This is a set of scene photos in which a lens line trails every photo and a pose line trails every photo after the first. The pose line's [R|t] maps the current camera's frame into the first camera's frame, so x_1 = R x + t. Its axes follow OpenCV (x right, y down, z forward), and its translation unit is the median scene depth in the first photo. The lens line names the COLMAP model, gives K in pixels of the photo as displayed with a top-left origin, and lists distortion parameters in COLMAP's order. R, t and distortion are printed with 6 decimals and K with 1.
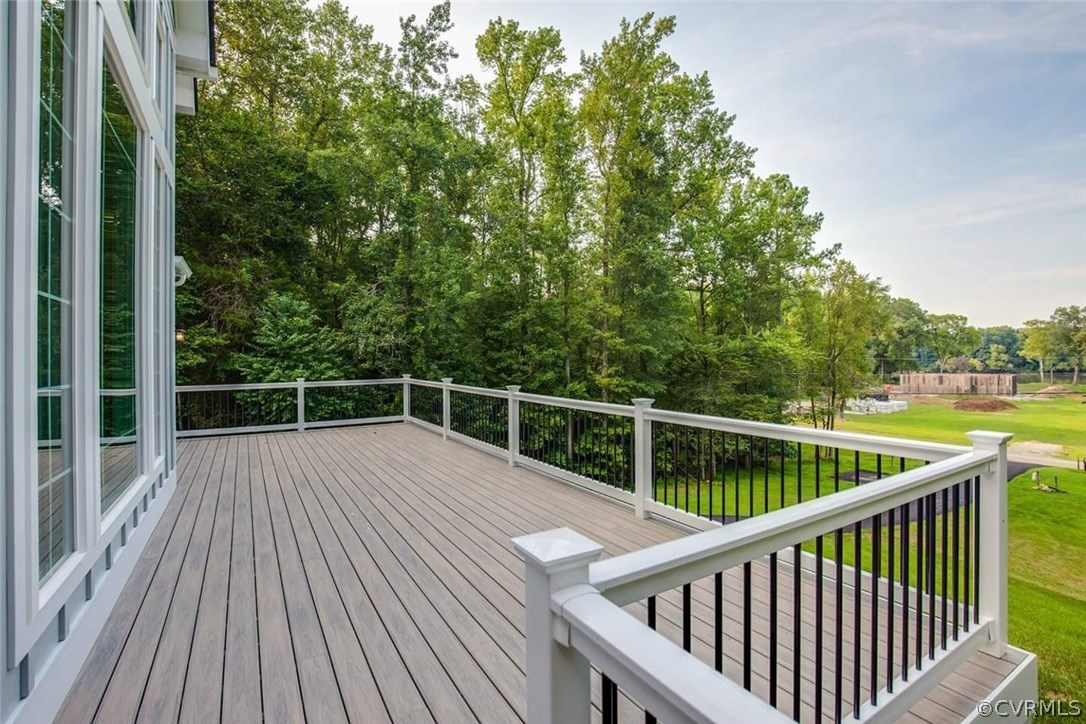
lens RADIAL K [[503.6, 0, 543.0], [0, 503.6, 362.0], [0, 0, 1]] dist [-0.021180, 0.000025]
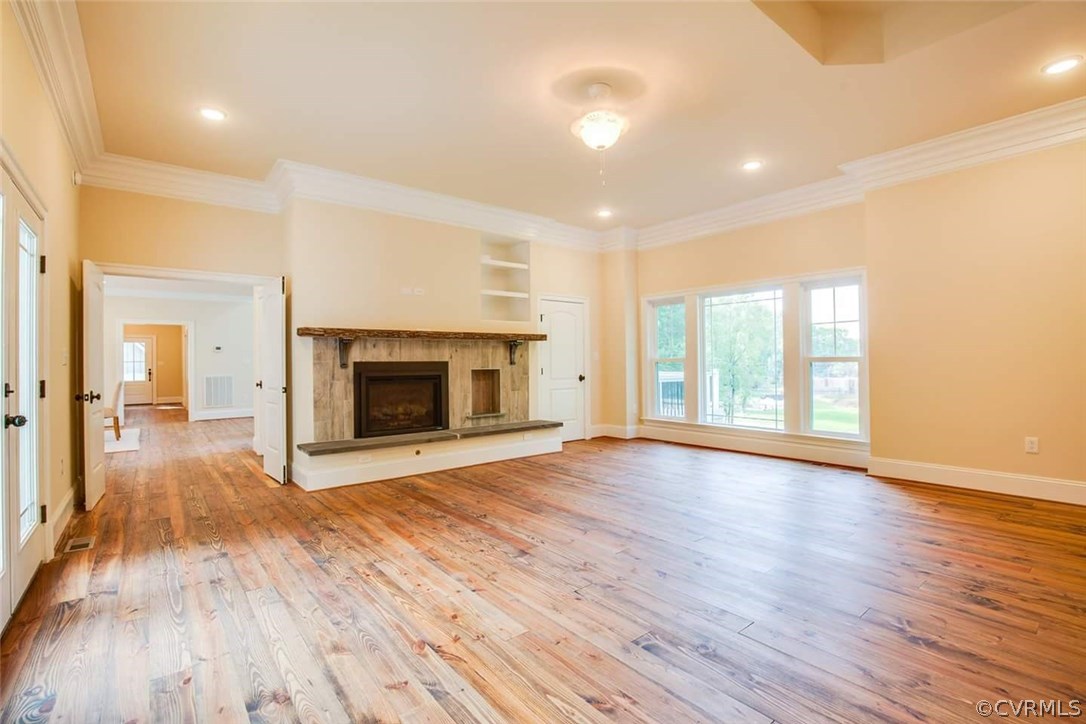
lens RADIAL K [[503.6, 0, 543.0], [0, 503.6, 362.0], [0, 0, 1]] dist [-0.021180, 0.000025]
pose [[0.989978, 0.002875, 0.141192, -0.056448], [-0.001180, 0.999926, -0.012086, 0.003160], [-0.141217, 0.011798, 0.989908, -0.135400]]
